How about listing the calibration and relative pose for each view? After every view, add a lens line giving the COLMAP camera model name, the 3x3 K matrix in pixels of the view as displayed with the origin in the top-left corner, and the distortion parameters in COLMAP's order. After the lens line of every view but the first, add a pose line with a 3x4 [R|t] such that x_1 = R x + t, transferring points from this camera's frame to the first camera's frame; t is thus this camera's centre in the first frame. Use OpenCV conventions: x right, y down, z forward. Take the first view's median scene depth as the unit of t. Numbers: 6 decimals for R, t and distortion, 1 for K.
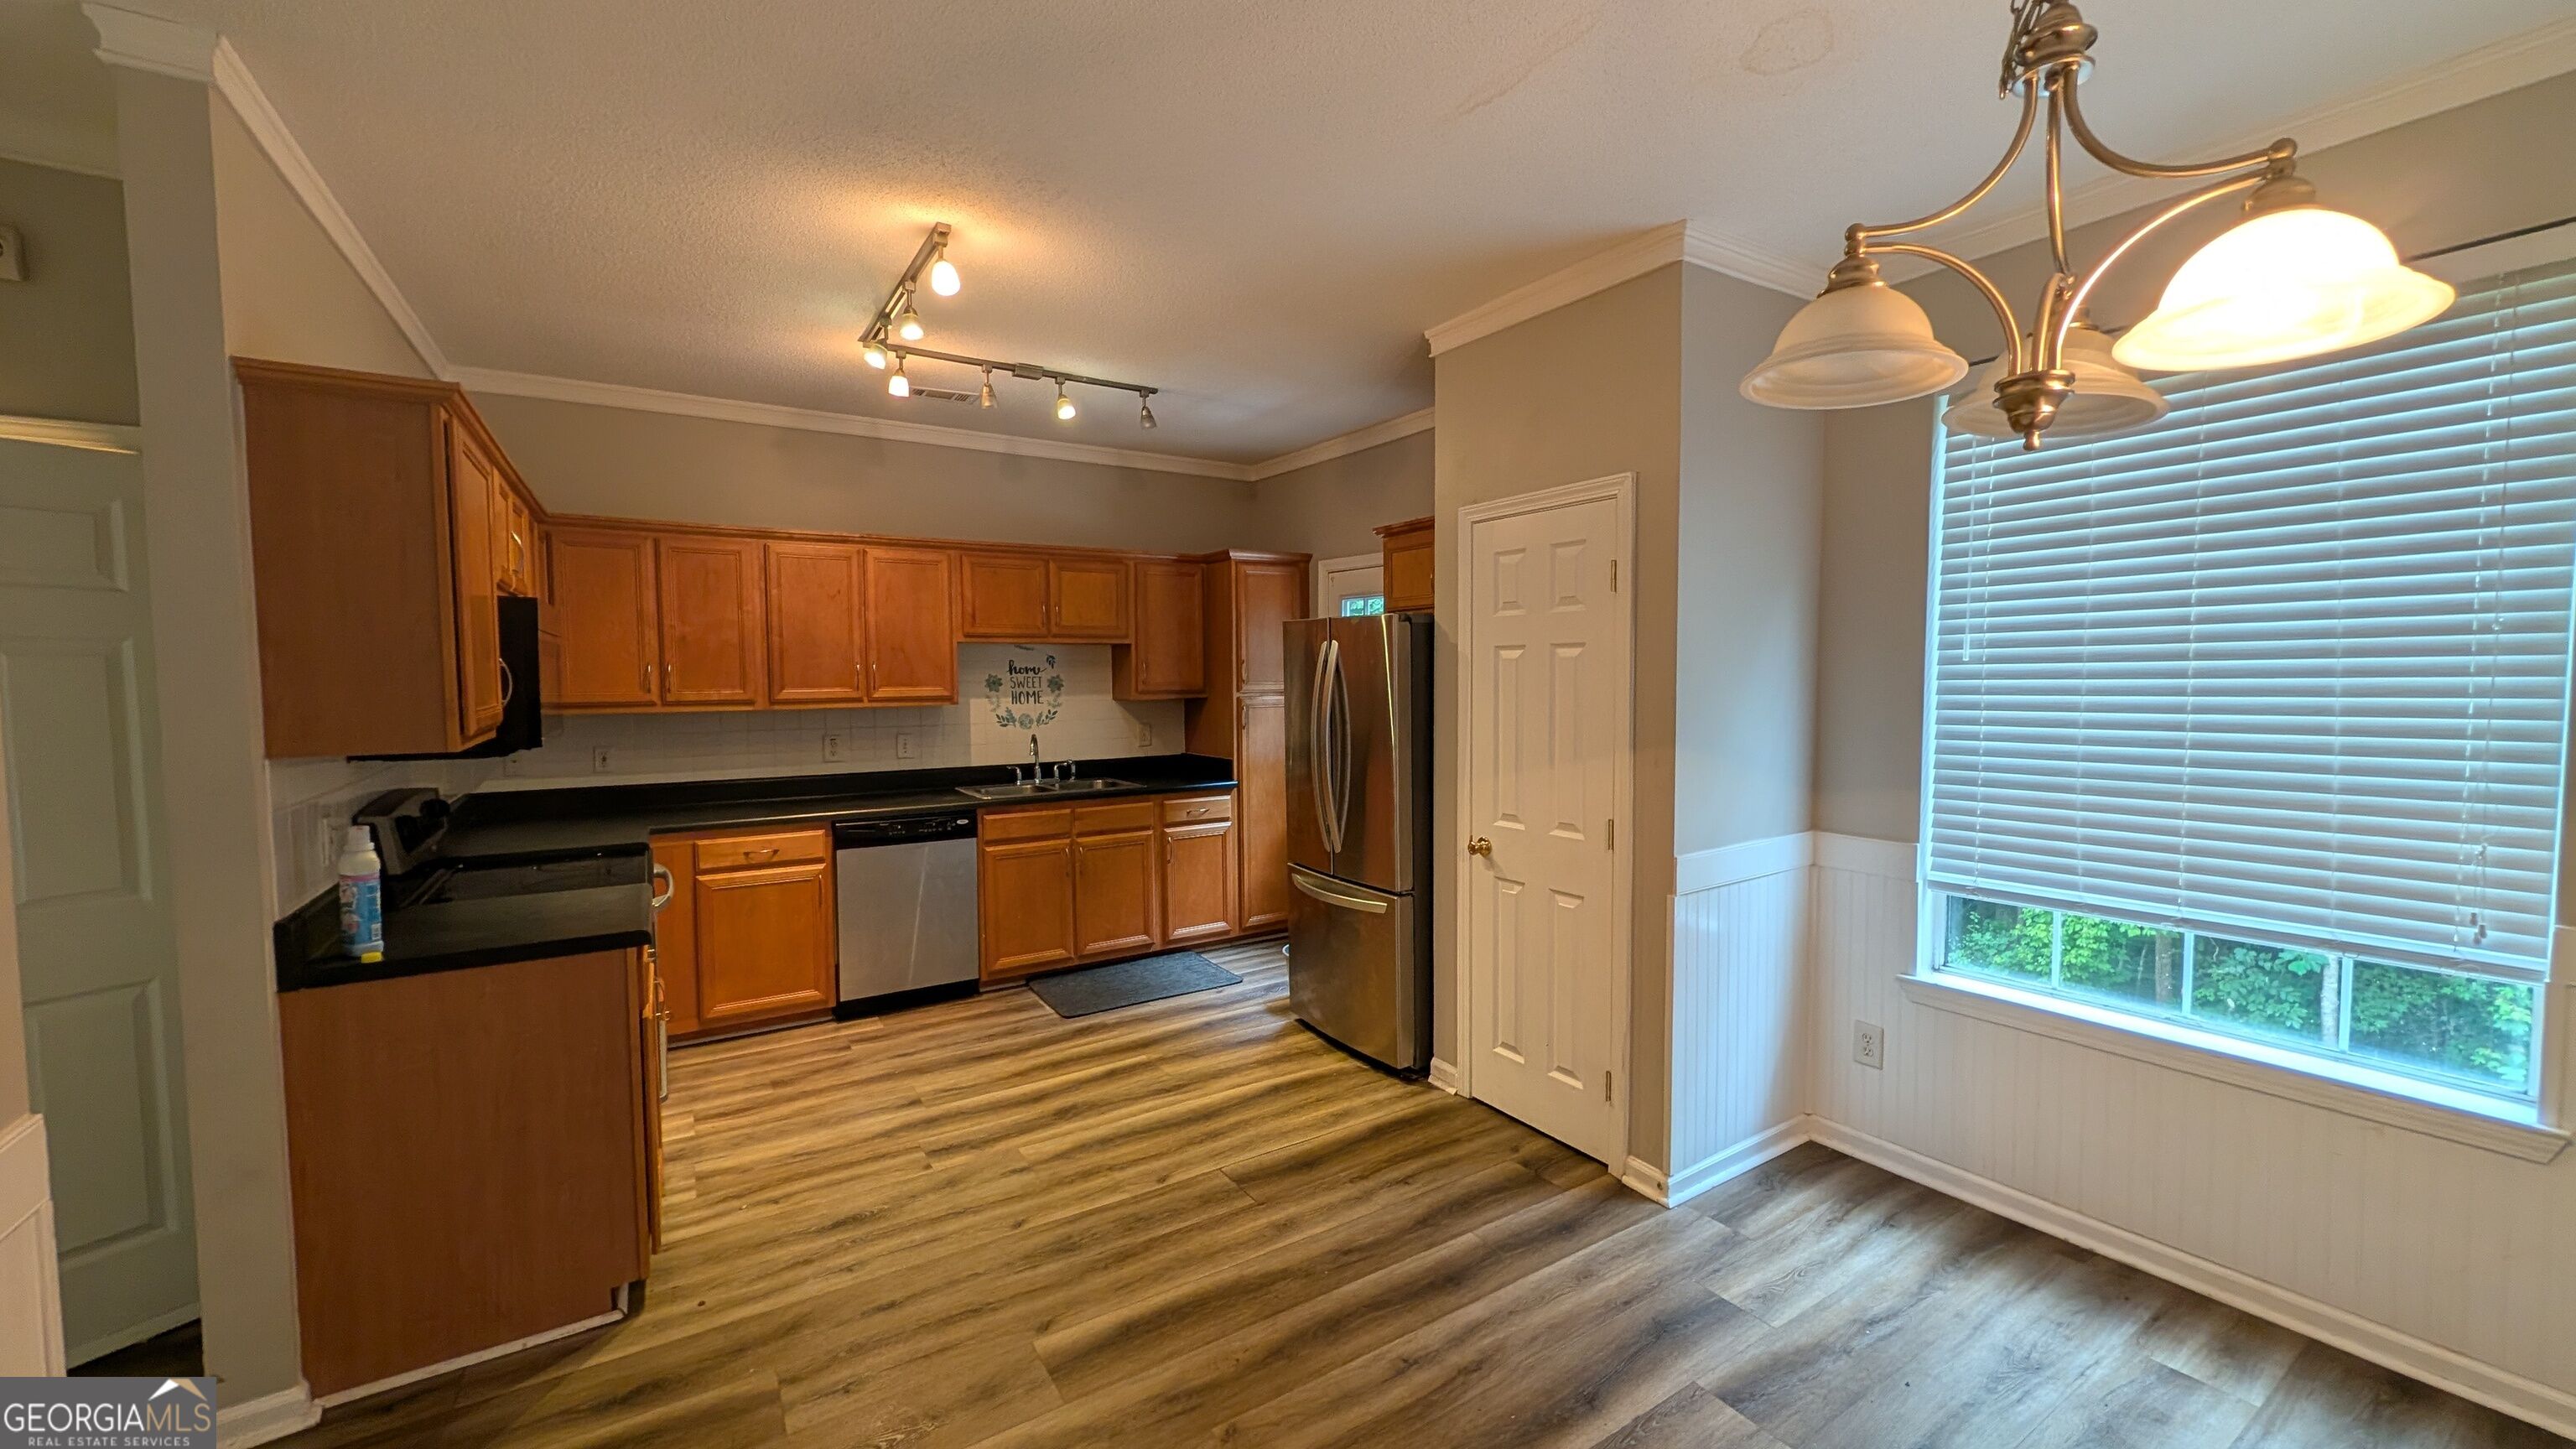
lens RADIAL K [[985.6, 0, 1301.5], [0, 985.6, 724.8], [0, 0, 1]] dist [0.000270, 0.000096]
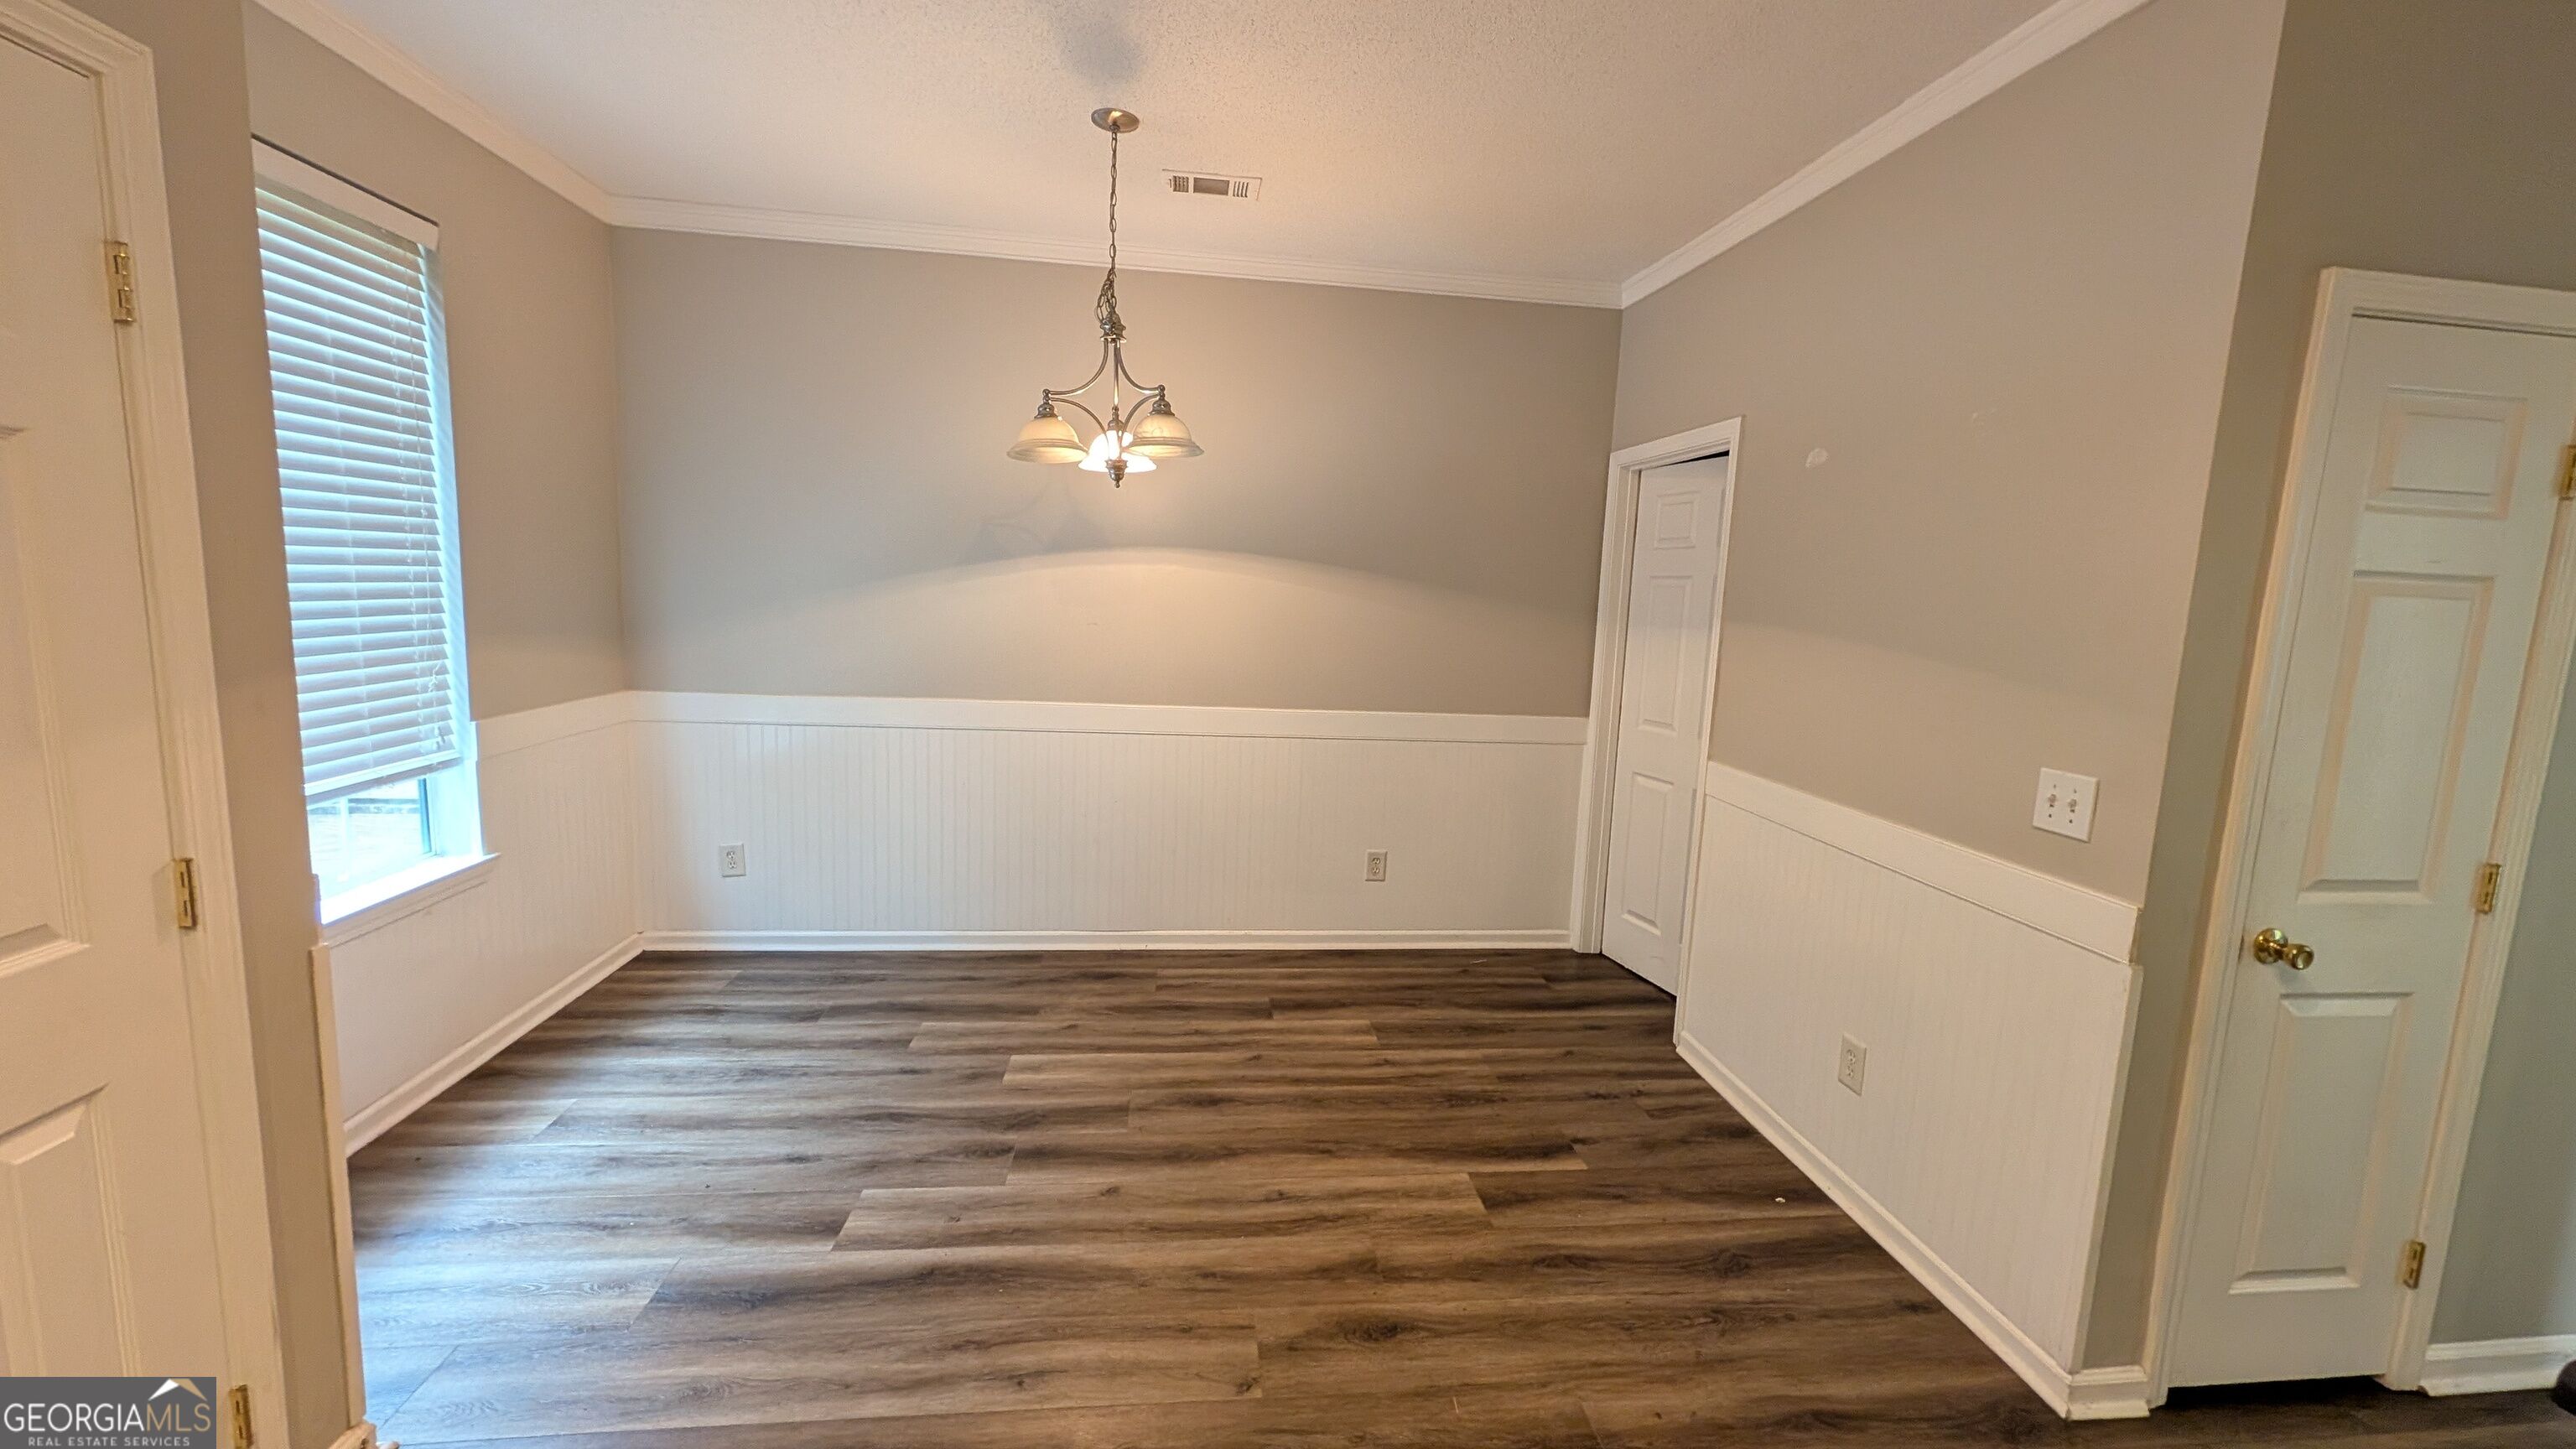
lens RADIAL K [[985.6, 0, 1301.5], [0, 985.6, 724.8], [0, 0, 1]] dist [0.000270, 0.000096]
pose [[-0.899973, -0.089846, 0.426586, -0.420764], [-0.017025, 0.985029, 0.171547, -0.061020], [-0.435613, 0.147125, -0.888029, 1.555982]]
